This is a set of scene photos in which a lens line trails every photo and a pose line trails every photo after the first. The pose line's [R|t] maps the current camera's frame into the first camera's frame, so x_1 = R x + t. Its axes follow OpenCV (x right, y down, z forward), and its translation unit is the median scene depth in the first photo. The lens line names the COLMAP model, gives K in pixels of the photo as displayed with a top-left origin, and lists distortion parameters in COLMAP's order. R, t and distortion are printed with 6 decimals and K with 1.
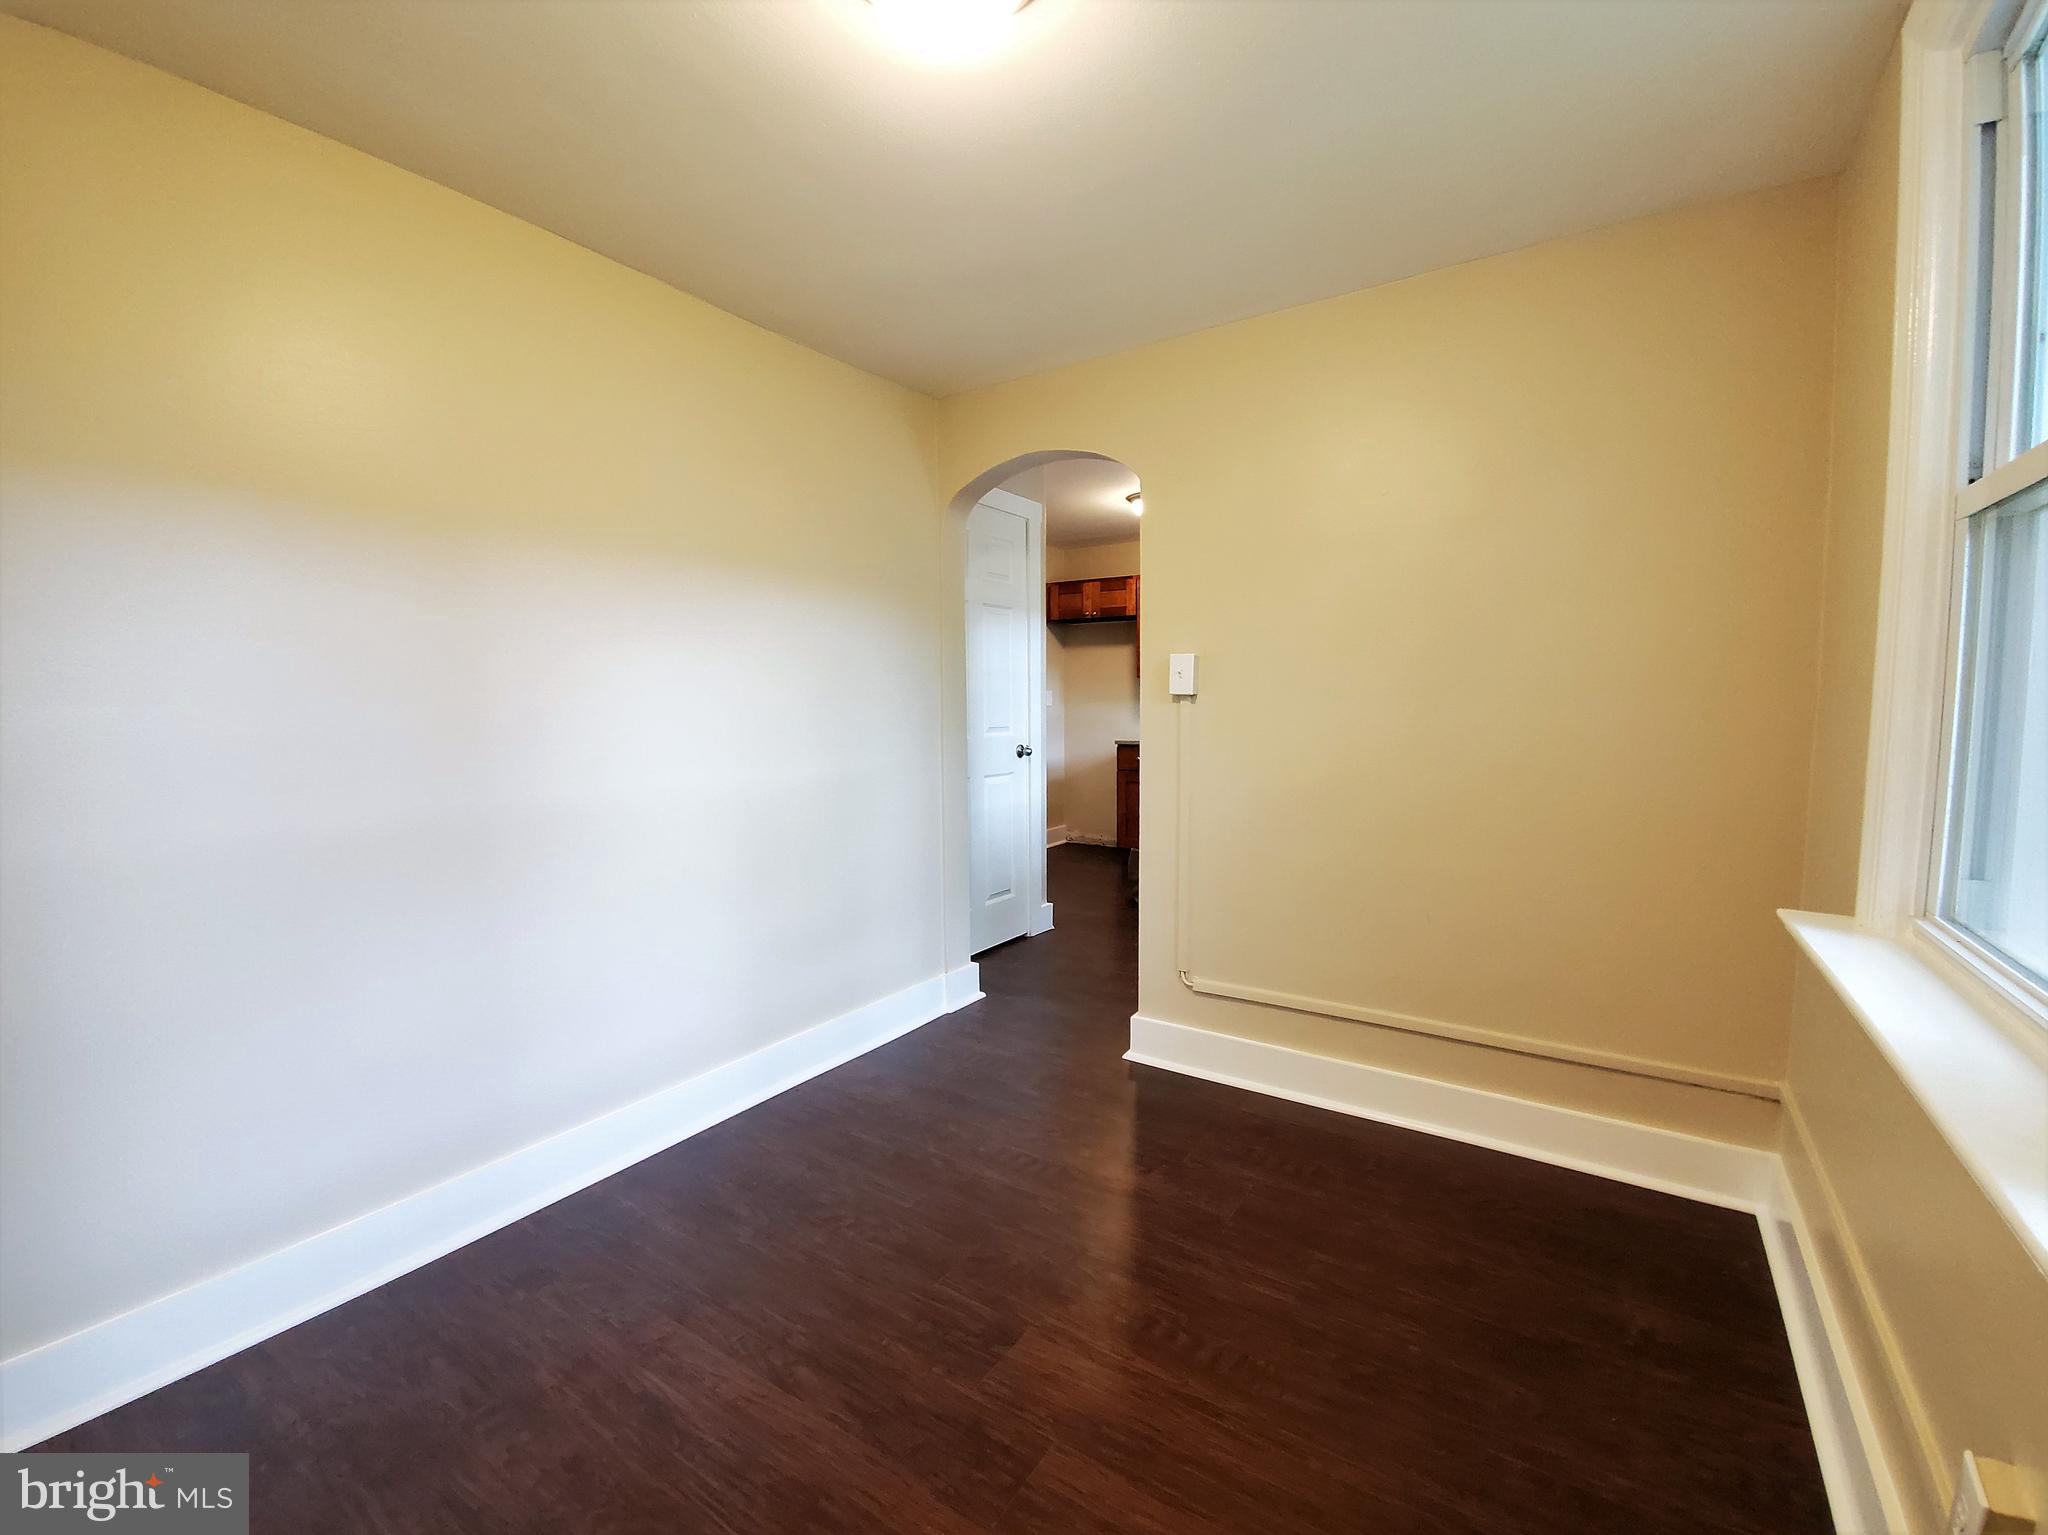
lens RADIAL K [[820.0, 0, 1028.0], [0, 820.0, 772.2], [0, 0, 1]] dist [0.016501, -0.021112]
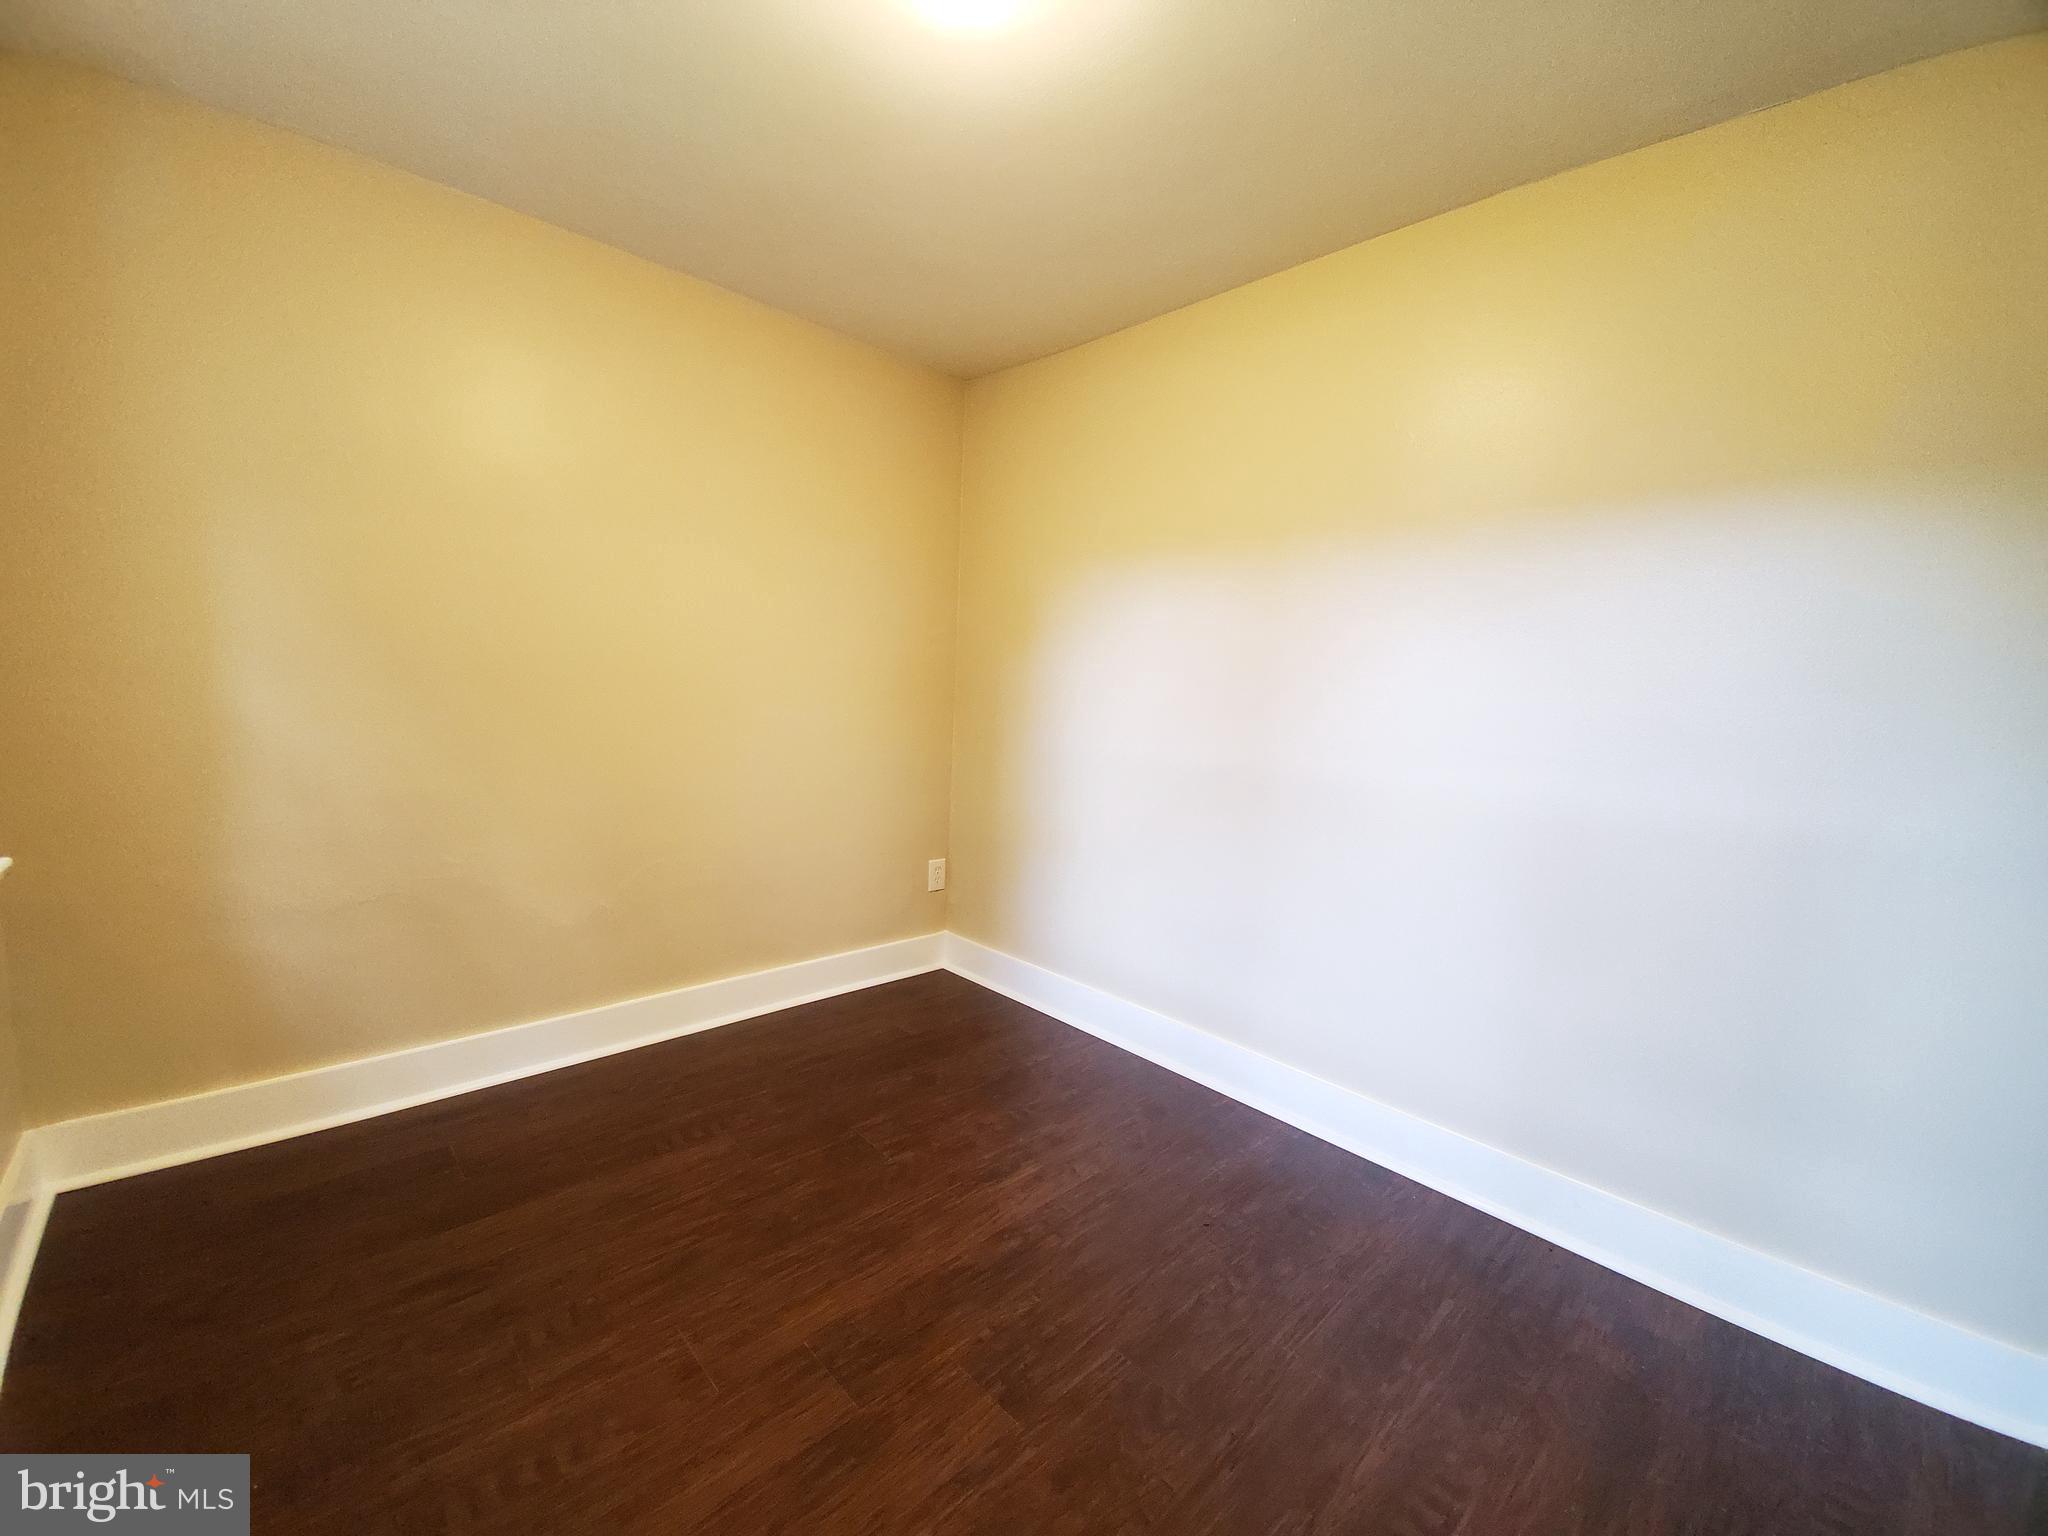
lens RADIAL K [[820.0, 0, 1028.0], [0, 820.0, 772.7], [0, 0, 1]] dist [0.016501, -0.021112]
pose [[-0.213284, 0.092721, -0.972580, 0.747828], [-0.125053, 0.984707, 0.121301, -0.056976], [0.968954, 0.147495, -0.198427, 1.105231]]
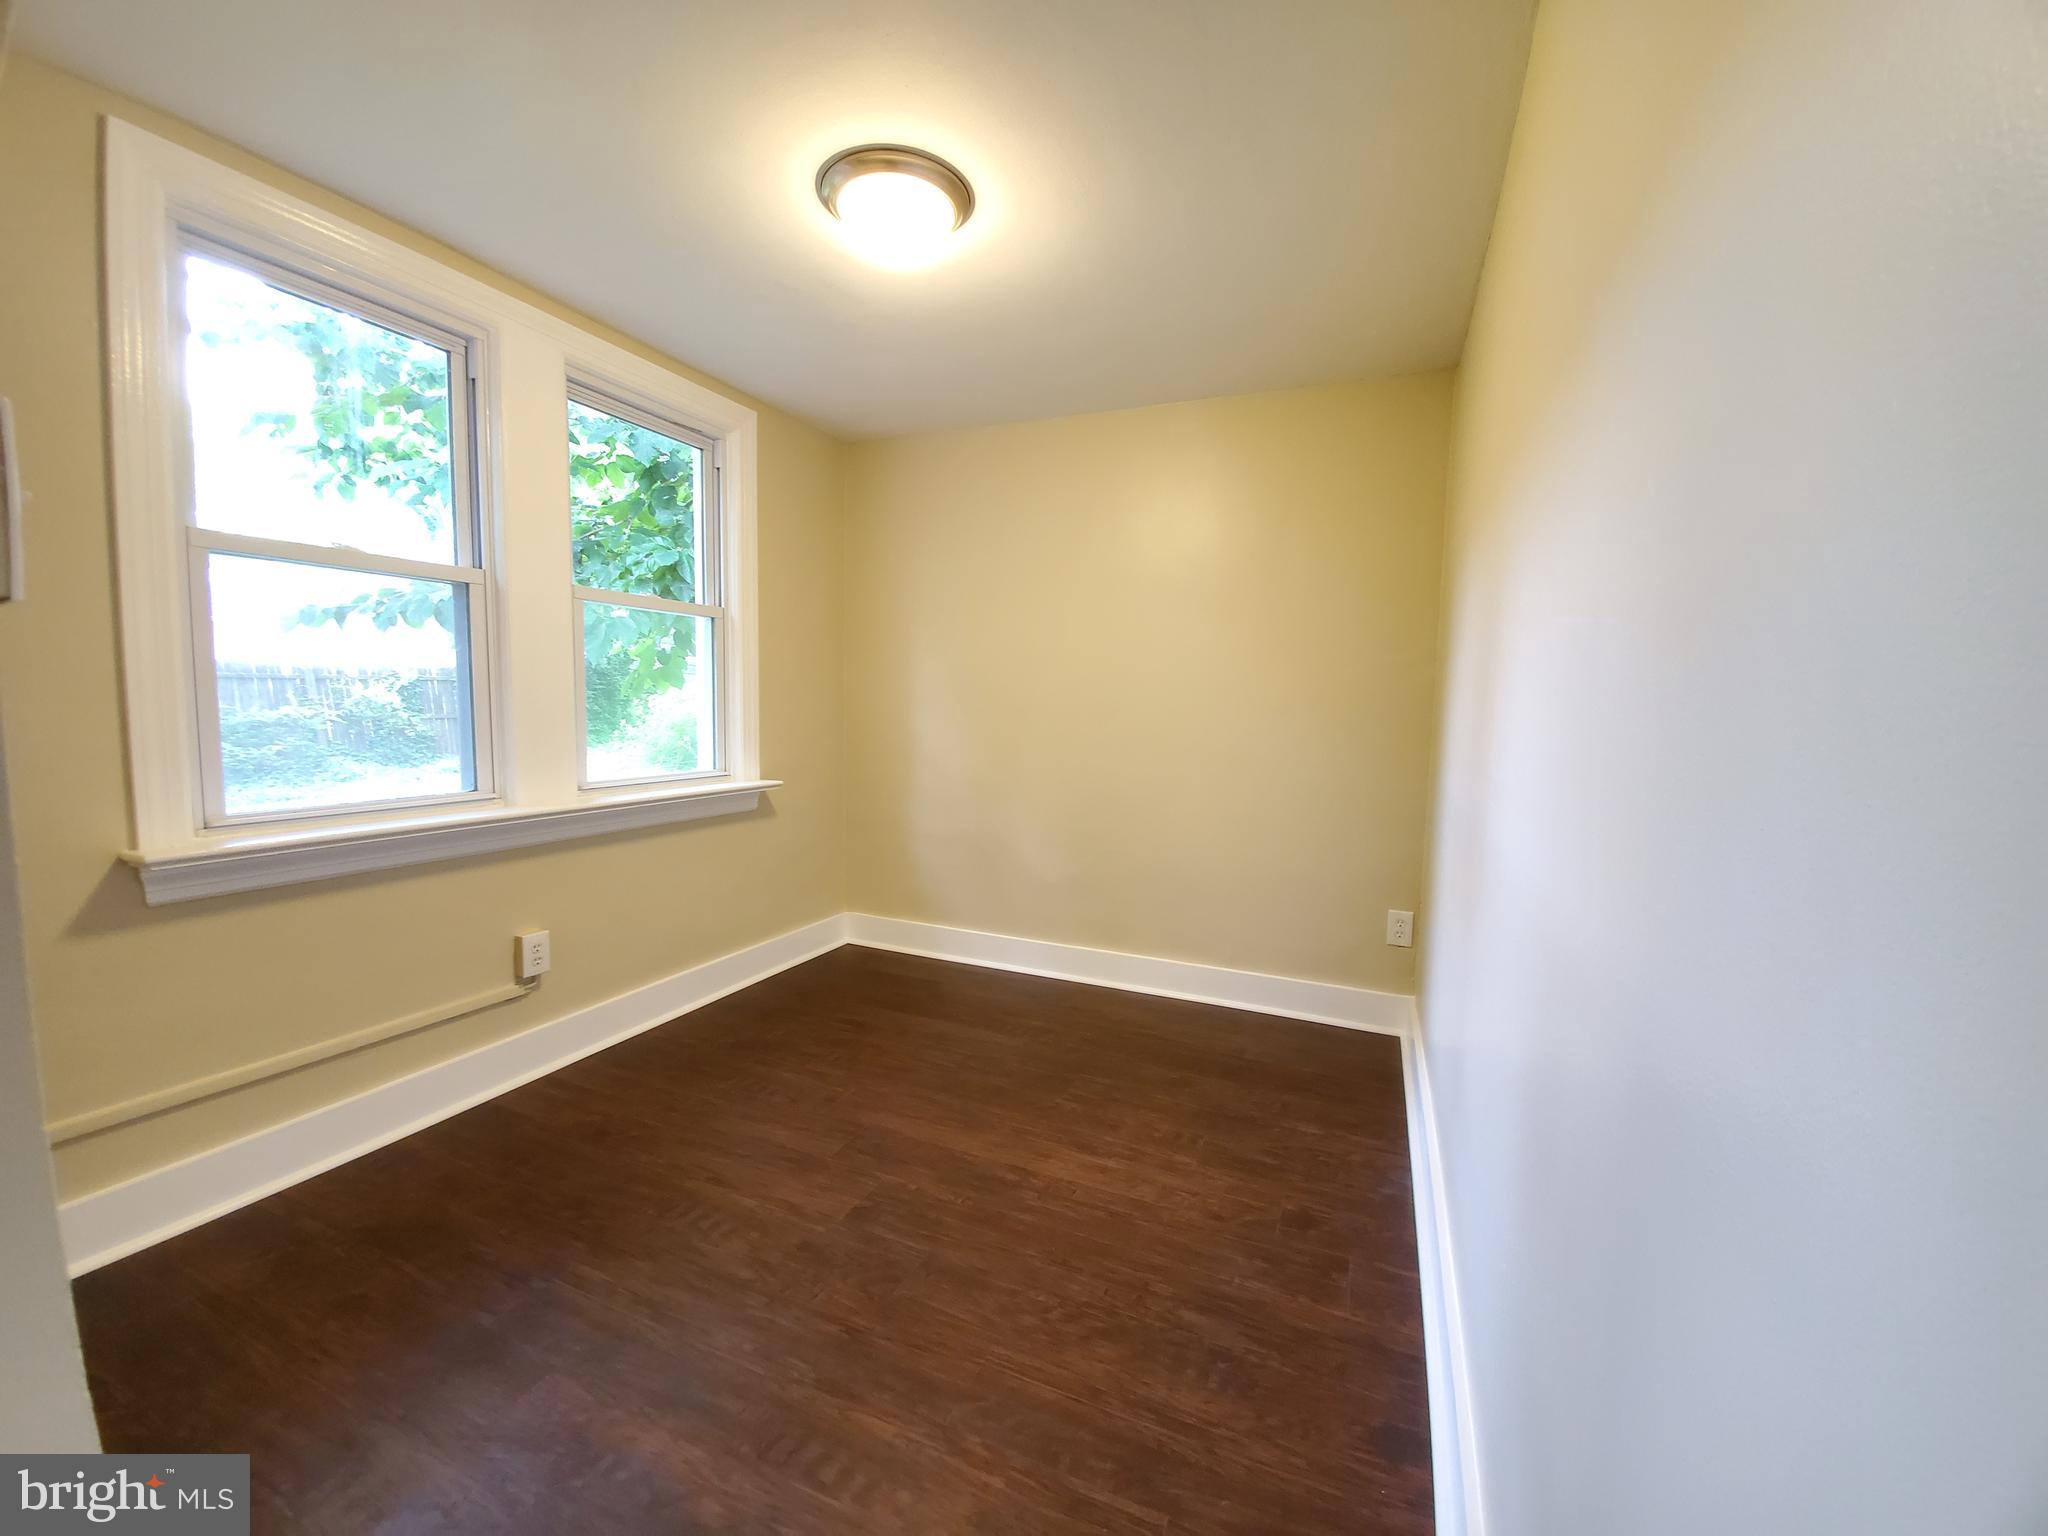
lens RADIAL K [[820.0, 0, 1028.0], [0, 820.0, 772.7], [0, 0, 1]] dist [0.016501, -0.021112]
pose [[-0.985384, -0.005133, -0.170269, -0.061166], [-0.034653, 0.984686, 0.170860, -0.159186], [0.166785, 0.174263, -0.970472, 2.125693]]
